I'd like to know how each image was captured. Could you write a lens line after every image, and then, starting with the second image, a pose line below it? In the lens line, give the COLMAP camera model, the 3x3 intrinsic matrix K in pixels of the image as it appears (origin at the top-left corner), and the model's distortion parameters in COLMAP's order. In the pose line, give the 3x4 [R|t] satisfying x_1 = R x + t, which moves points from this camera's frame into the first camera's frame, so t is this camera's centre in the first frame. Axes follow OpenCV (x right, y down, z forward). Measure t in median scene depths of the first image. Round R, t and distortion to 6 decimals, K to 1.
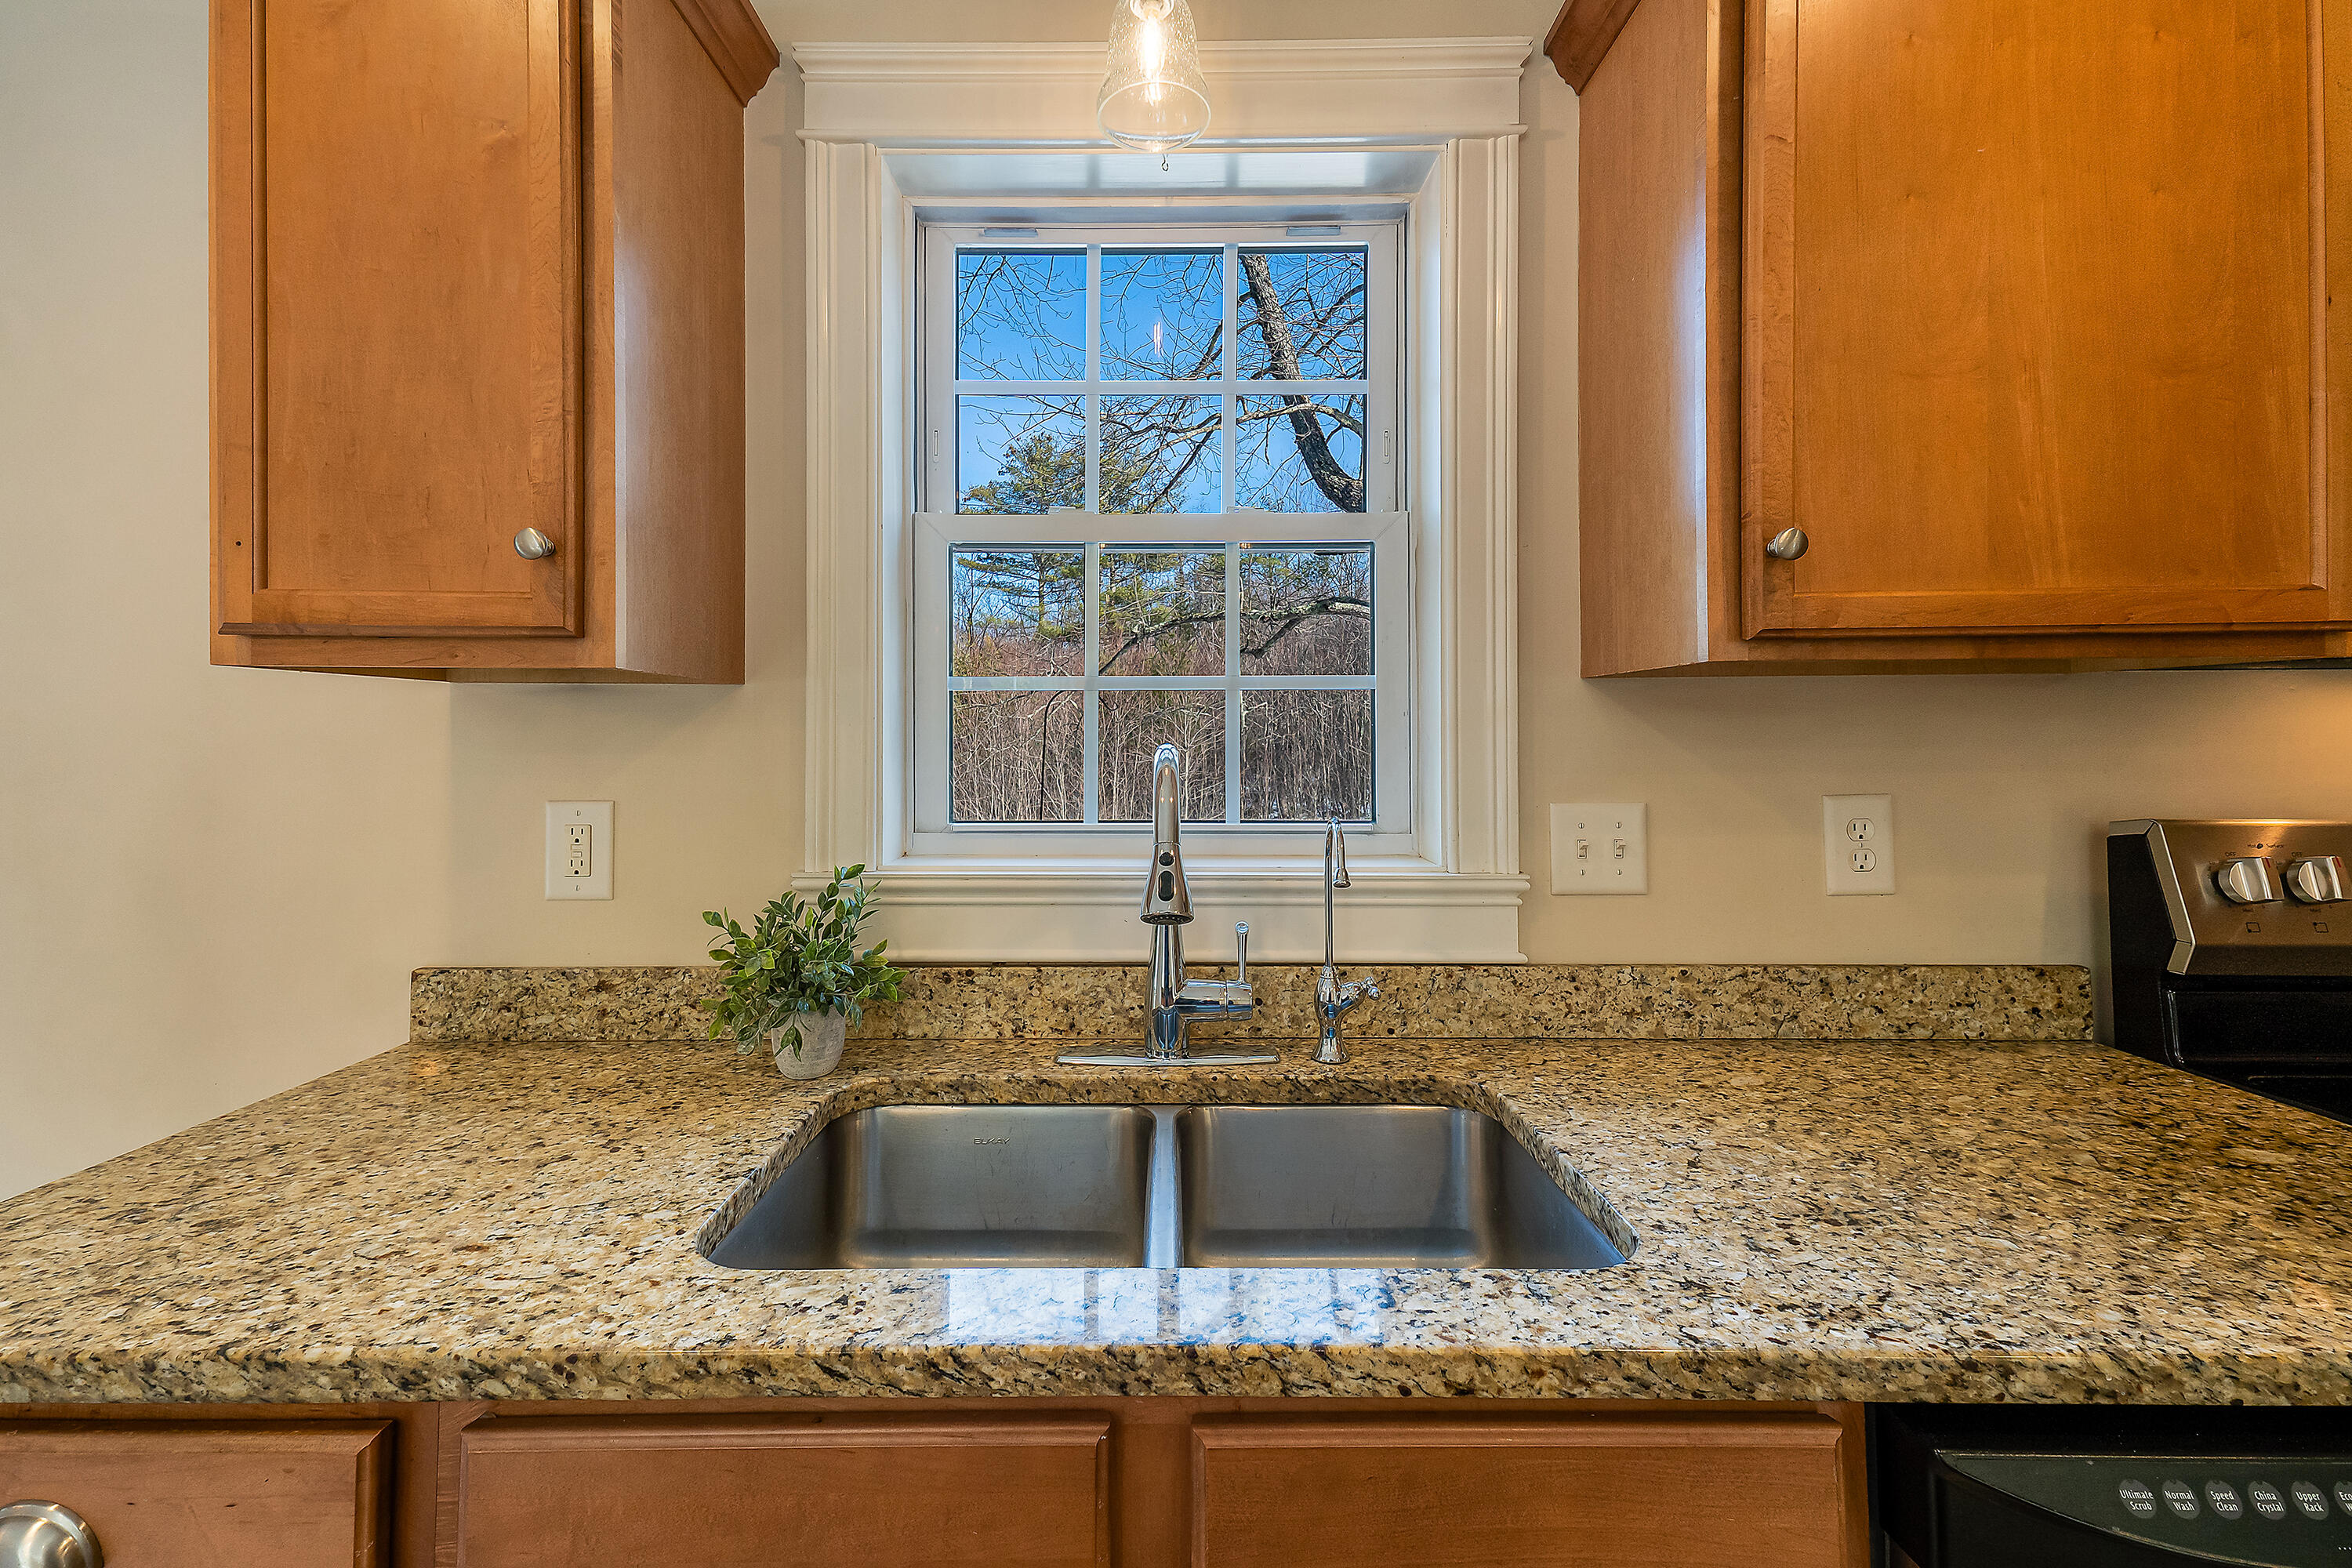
lens RADIAL K [[967.0, 0, 1160.1], [0, 967.0, 745.3], [0, 0, 1]] dist [0.034672, -0.000196]
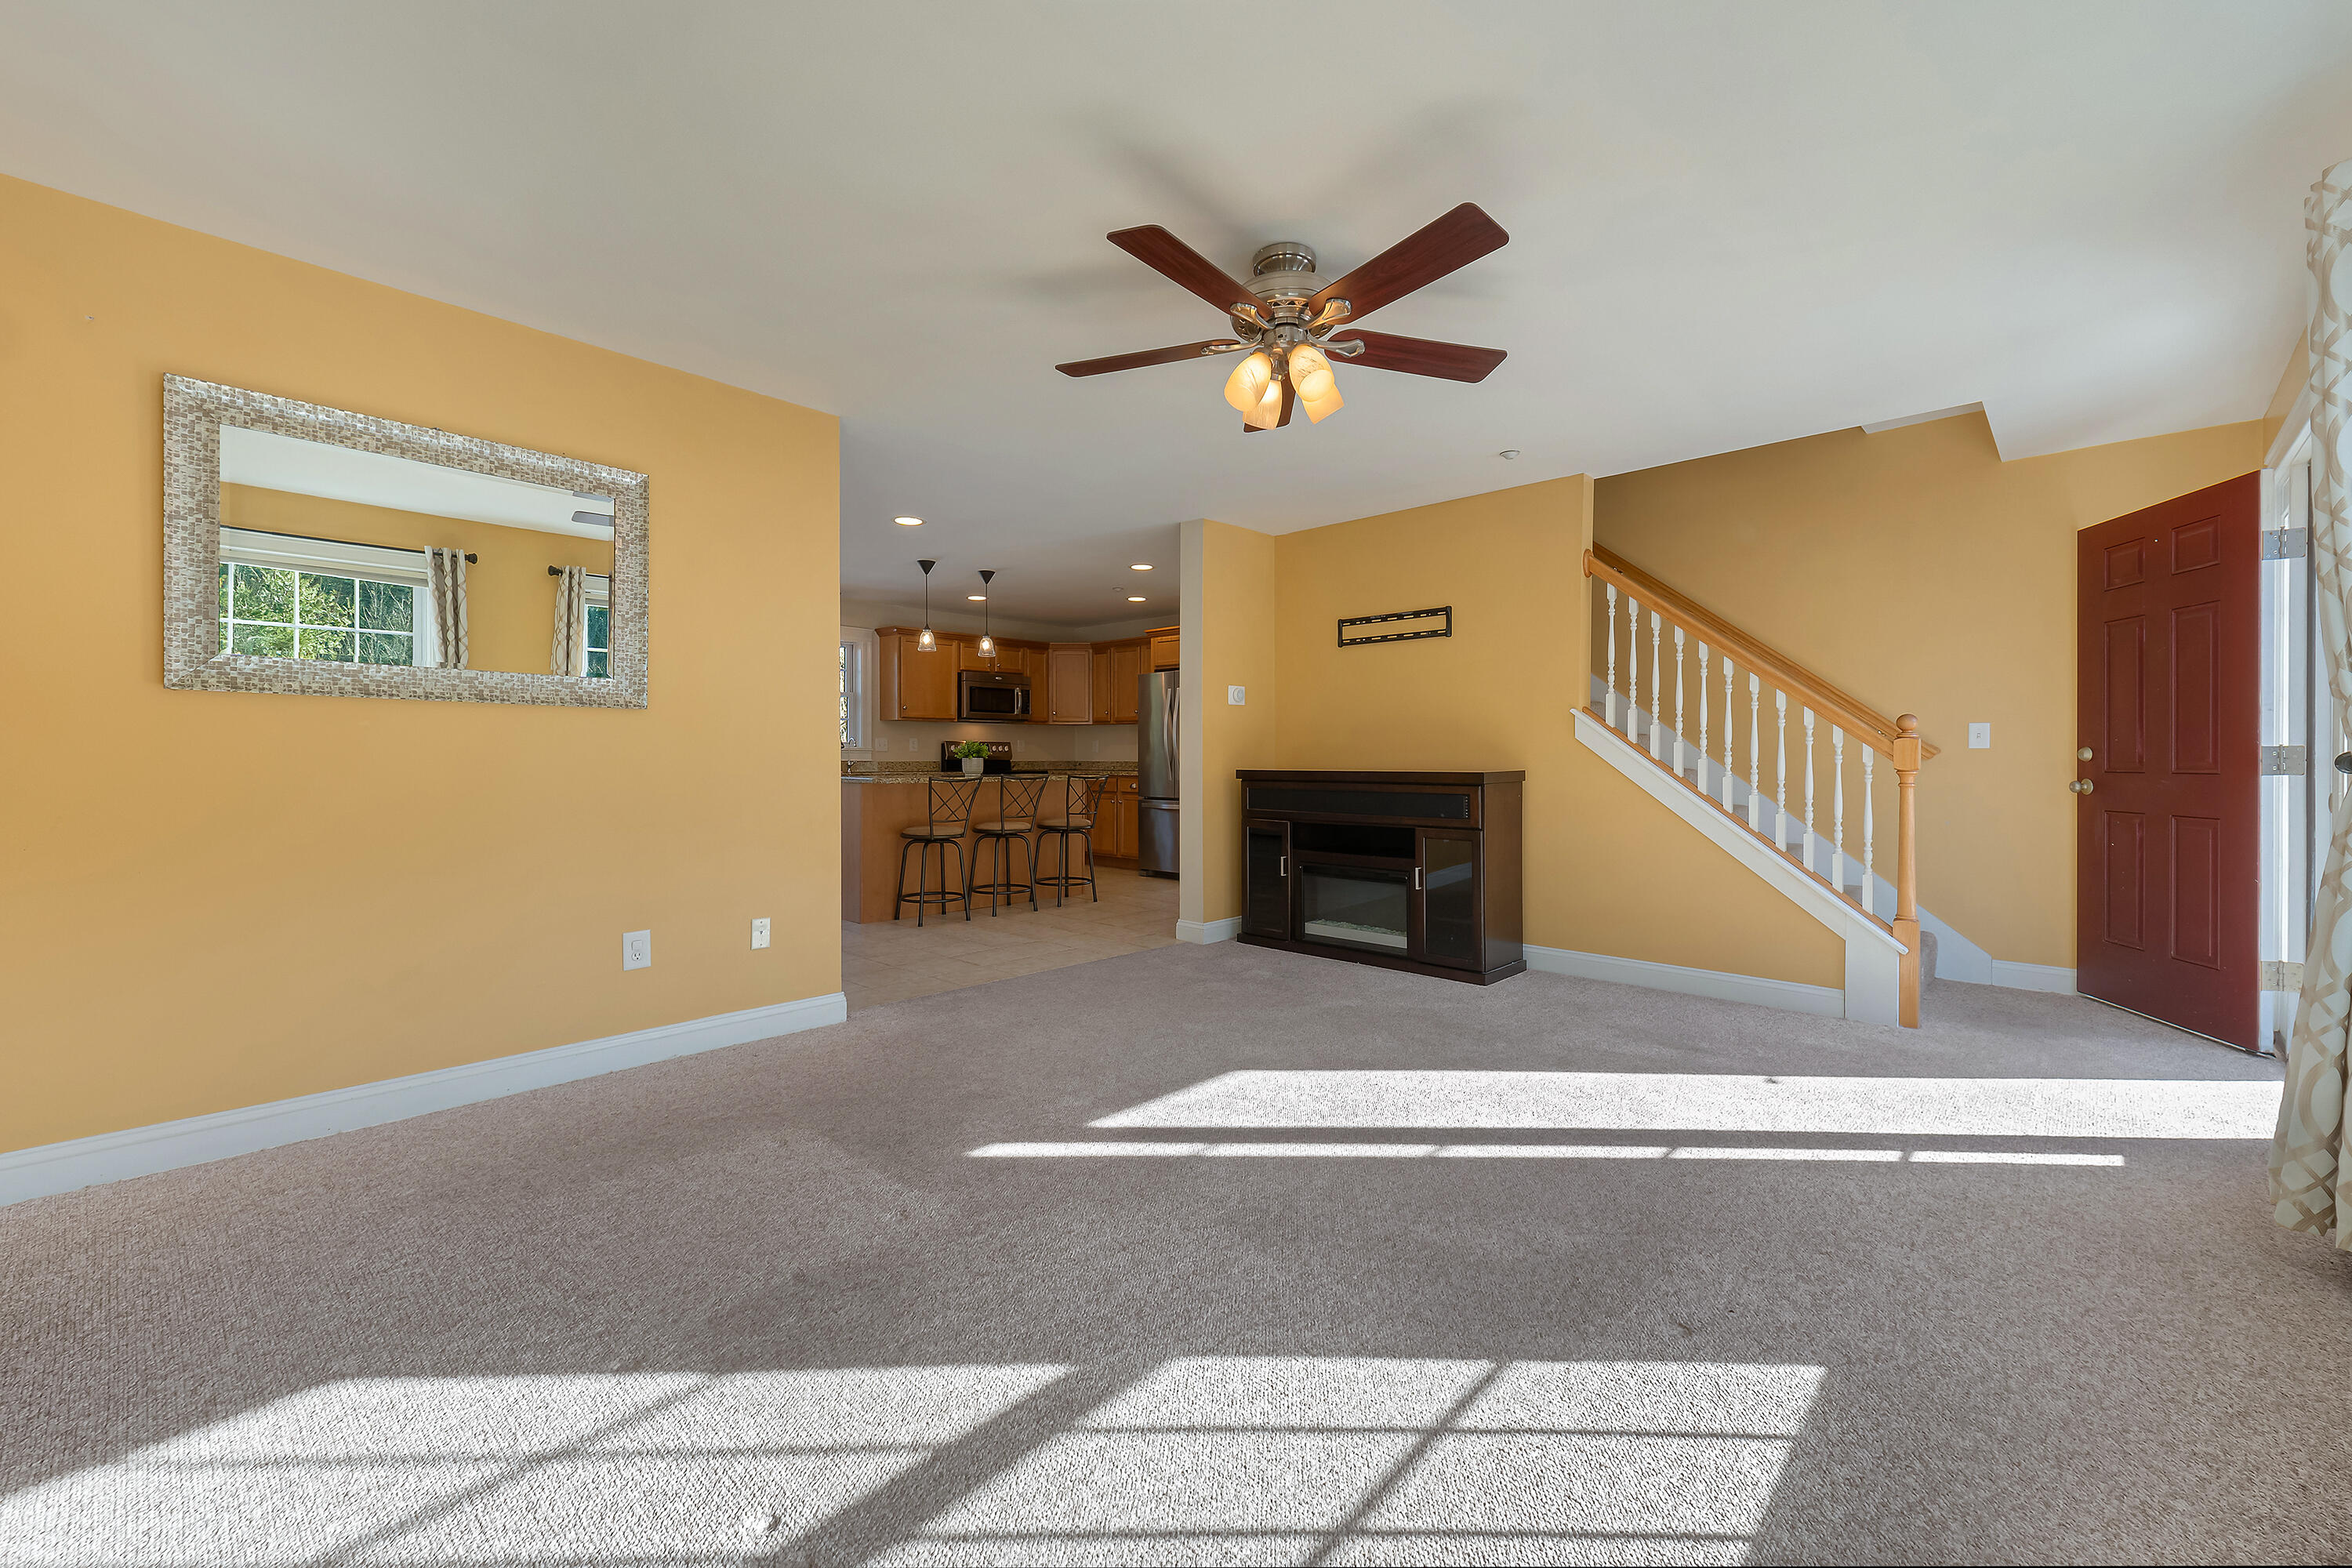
lens RADIAL K [[967.0, 0, 1160.1], [0, 967.0, 745.3], [0, 0, 1]] dist [0.034672, -0.000196]
pose [[0.697863, 0.014354, 0.716087, -3.127163], [-0.007085, 0.999889, -0.013138, 0.183356], [-0.716196, 0.004095, 0.697887, -5.237038]]
